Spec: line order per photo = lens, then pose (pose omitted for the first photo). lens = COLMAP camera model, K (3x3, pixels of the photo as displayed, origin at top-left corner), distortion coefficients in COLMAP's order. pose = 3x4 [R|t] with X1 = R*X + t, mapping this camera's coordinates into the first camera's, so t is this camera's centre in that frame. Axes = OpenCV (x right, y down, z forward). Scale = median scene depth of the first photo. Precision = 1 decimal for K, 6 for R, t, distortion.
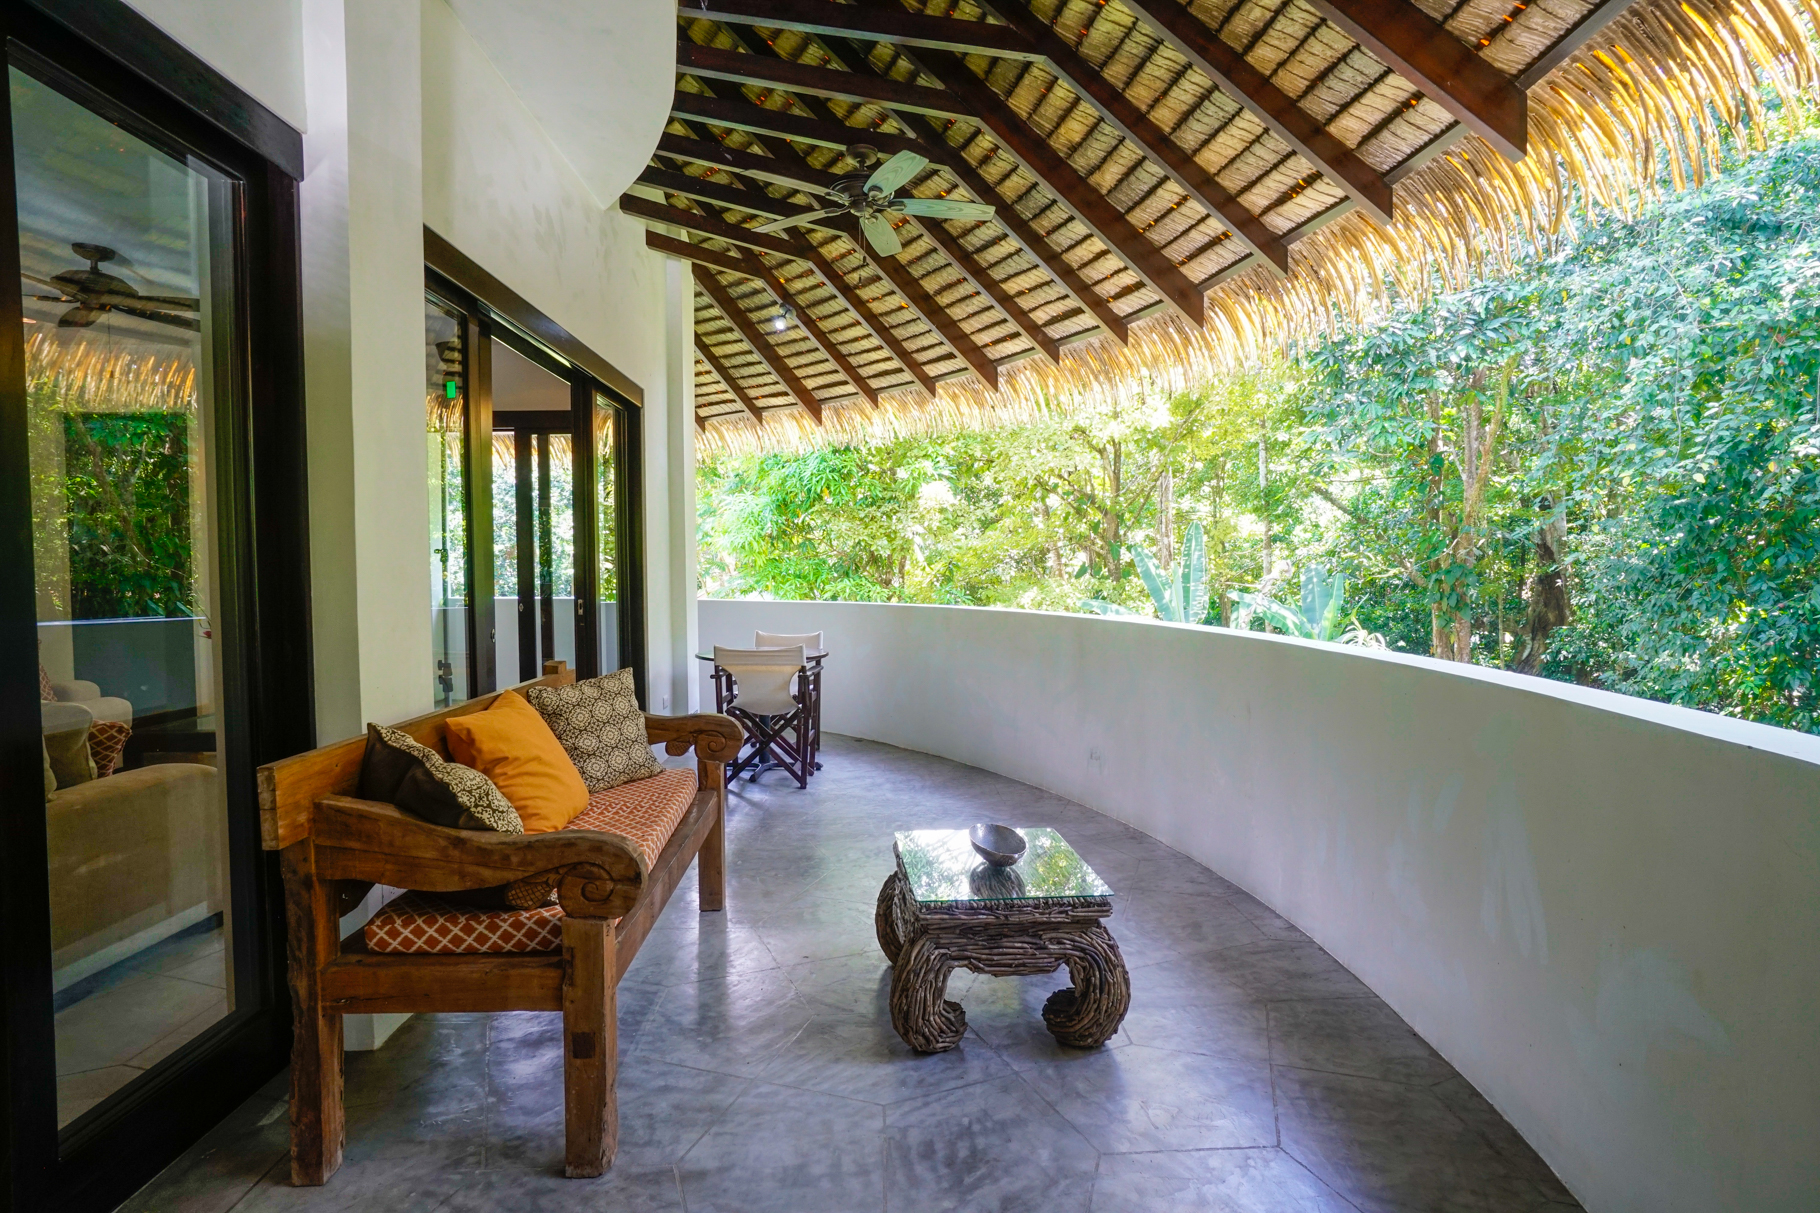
lens RADIAL K [[930.3, 0, 877.0], [0, 930.3, 612.4], [0, 0, 1]] dist [-0.034331, 0.000121]
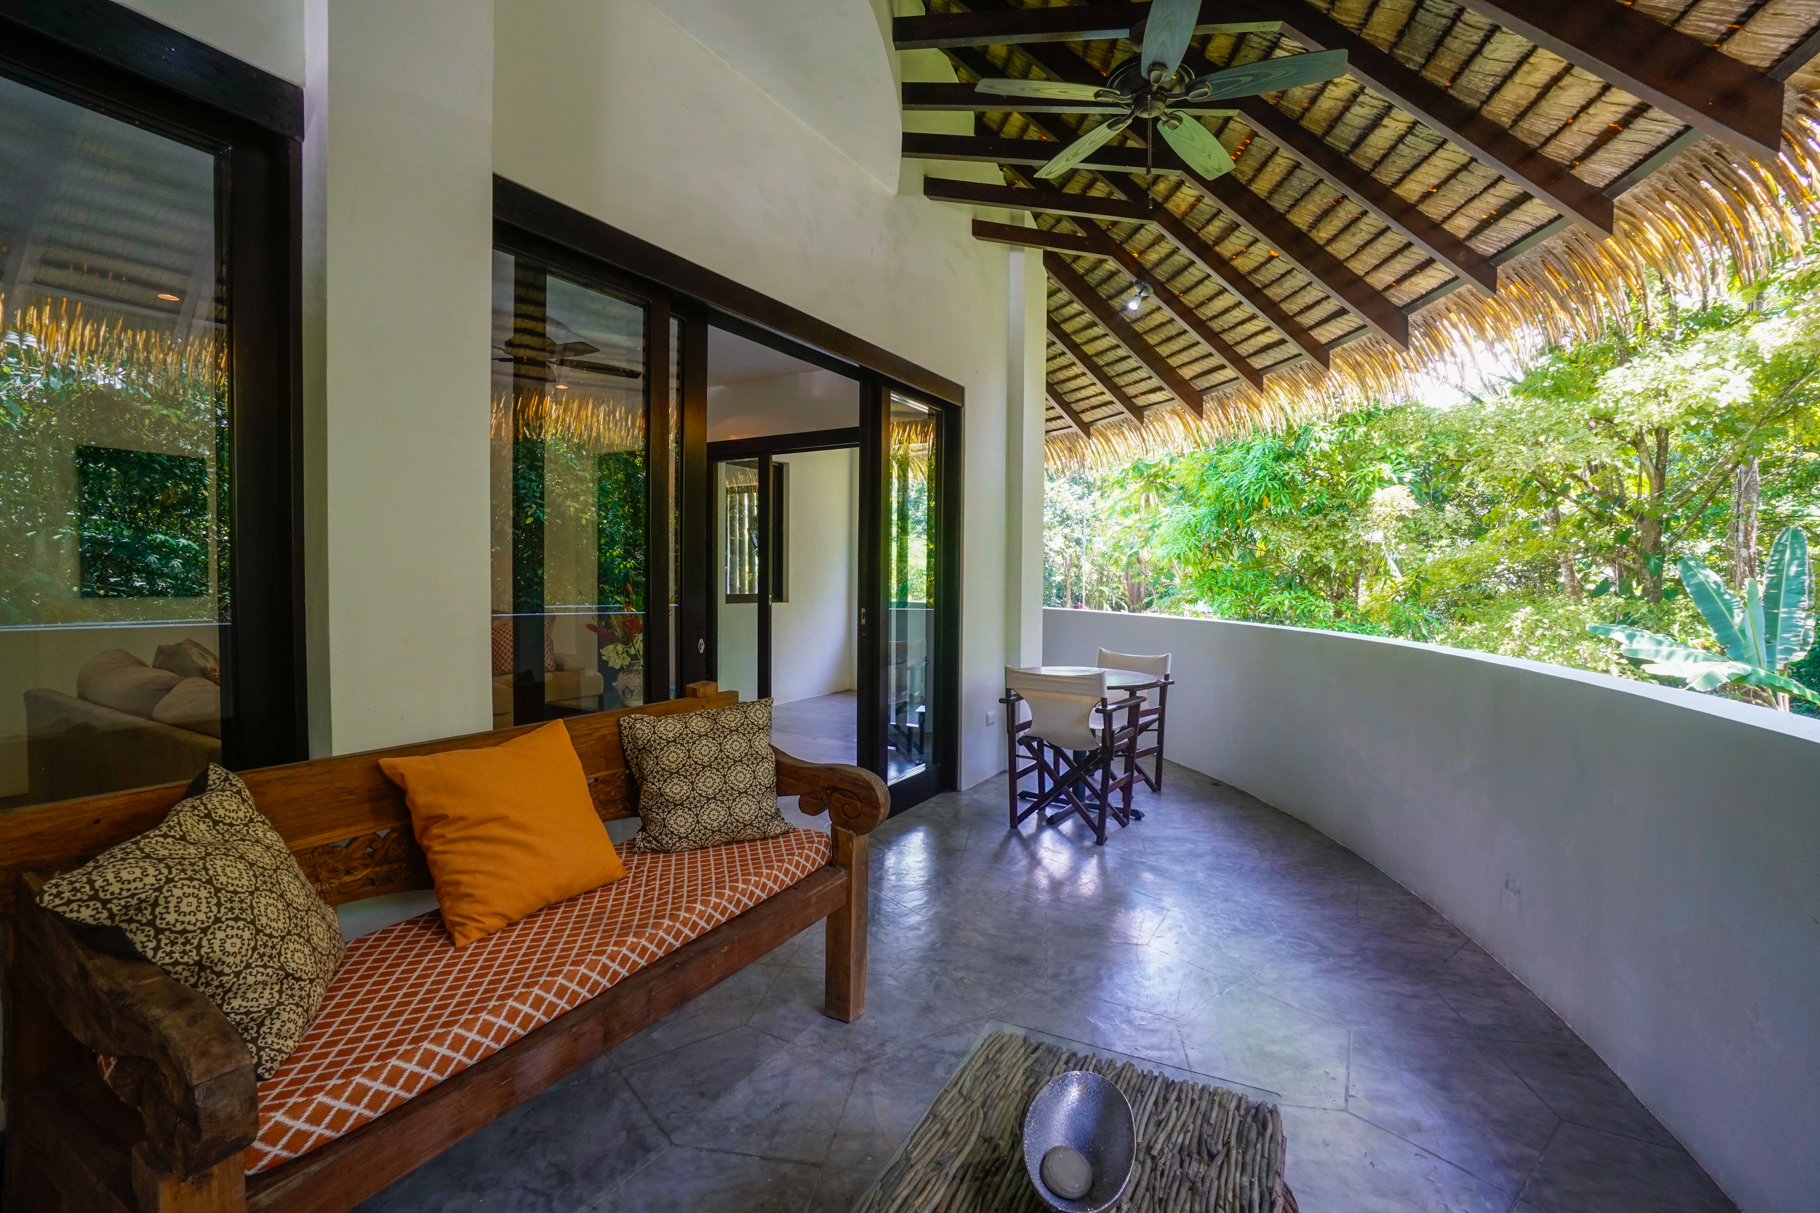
lens RADIAL K [[797.8, 0, 910.0], [0, 797.8, 606.5], [0, 0, 1]] dist [-0.059255, 0.022149]
pose [[0.860916, 0.033772, -0.507624, 0.103739], [-0.038804, 0.999247, 0.000668, -0.013760], [0.507264, 0.019123, 0.861578, 0.245014]]
